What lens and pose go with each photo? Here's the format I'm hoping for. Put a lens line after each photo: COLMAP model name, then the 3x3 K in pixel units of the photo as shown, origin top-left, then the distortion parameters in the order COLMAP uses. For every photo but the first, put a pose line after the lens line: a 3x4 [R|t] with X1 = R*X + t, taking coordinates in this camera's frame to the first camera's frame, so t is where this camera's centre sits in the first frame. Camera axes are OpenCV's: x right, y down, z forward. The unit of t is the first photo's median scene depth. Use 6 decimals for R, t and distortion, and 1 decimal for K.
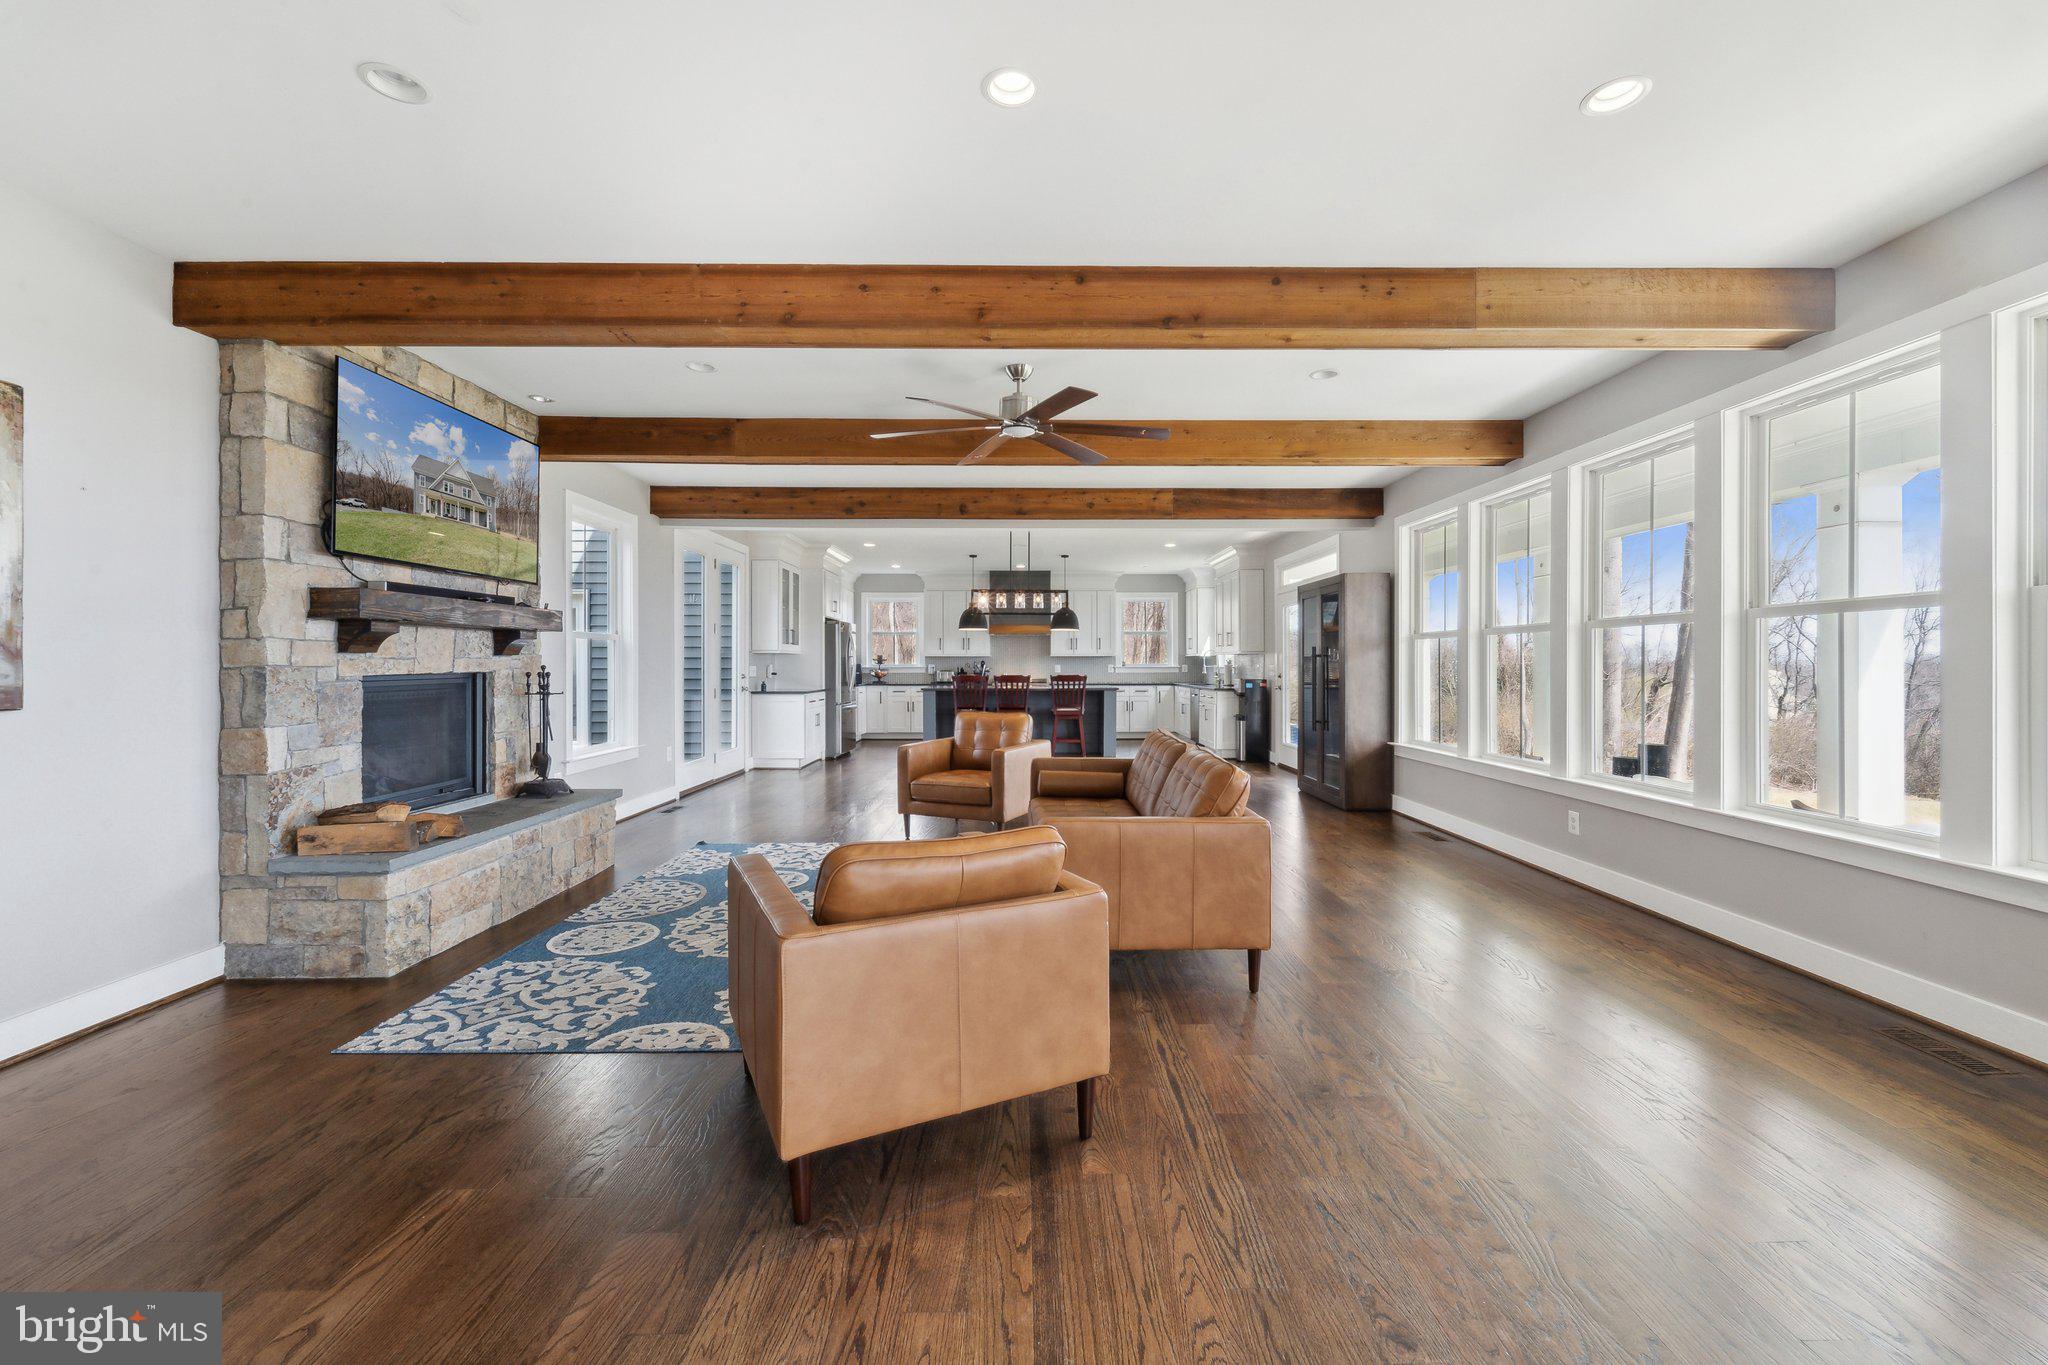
lens RADIAL K [[830.1, 0, 1028.5], [0, 830.1, 664.1], [0, 0, 1]] dist [-0.001033, -0.000044]
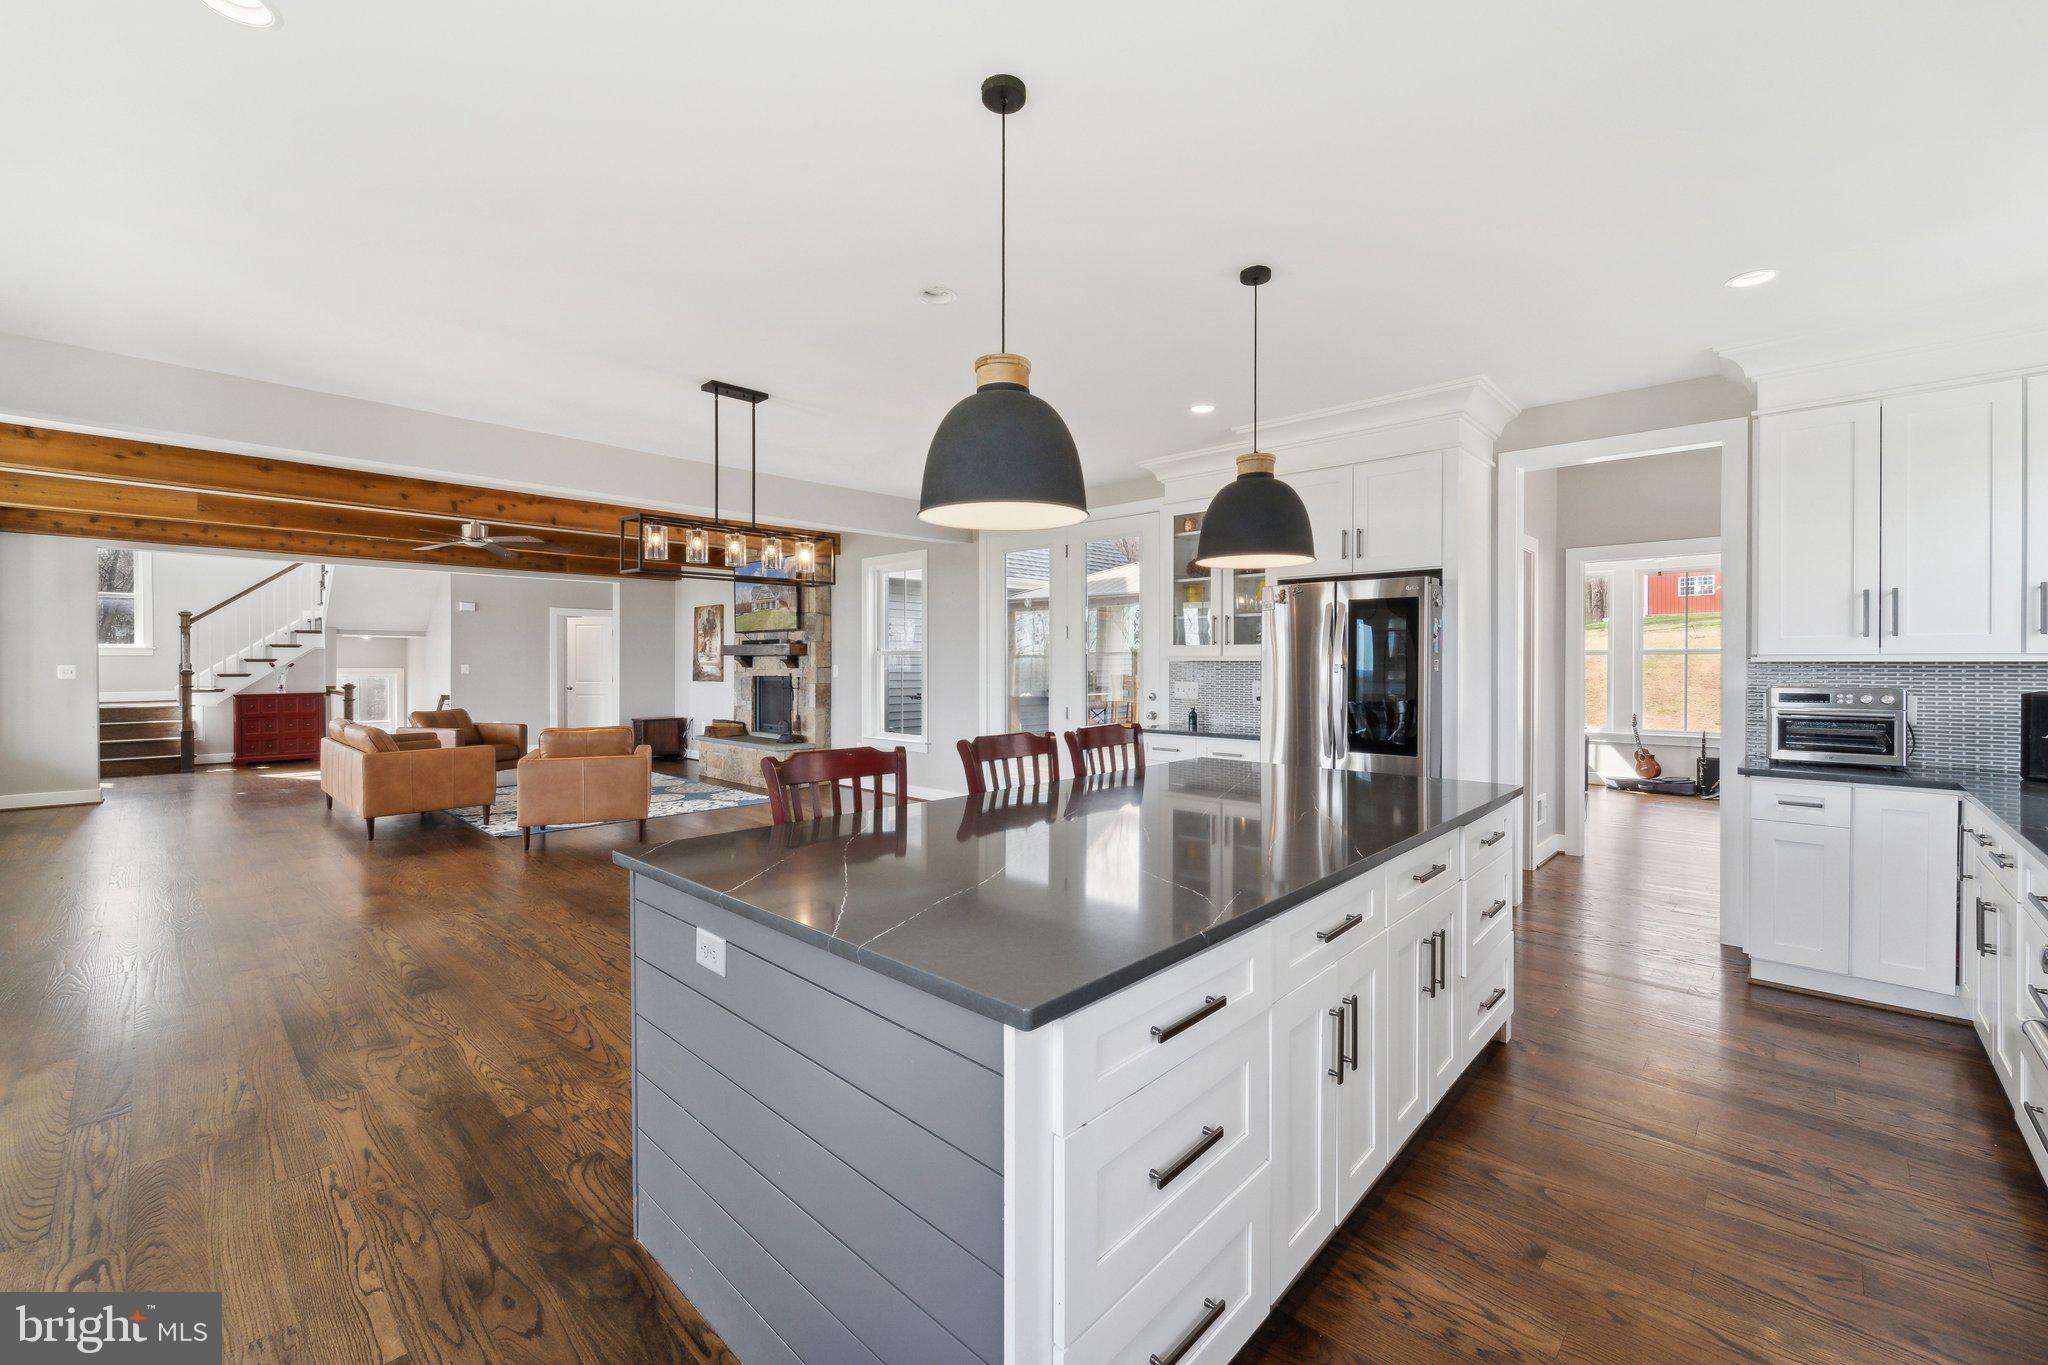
lens RADIAL K [[830.1, 0, 1028.5], [0, 830.1, 664.1], [0, 0, 1]] dist [-0.001033, -0.000044]
pose [[-0.700375, 0.001087, -0.713774, 0.436411], [-0.002557, 0.999989, 0.004032, -0.032504], [0.713771, 0.004649, -0.700364, 3.070013]]
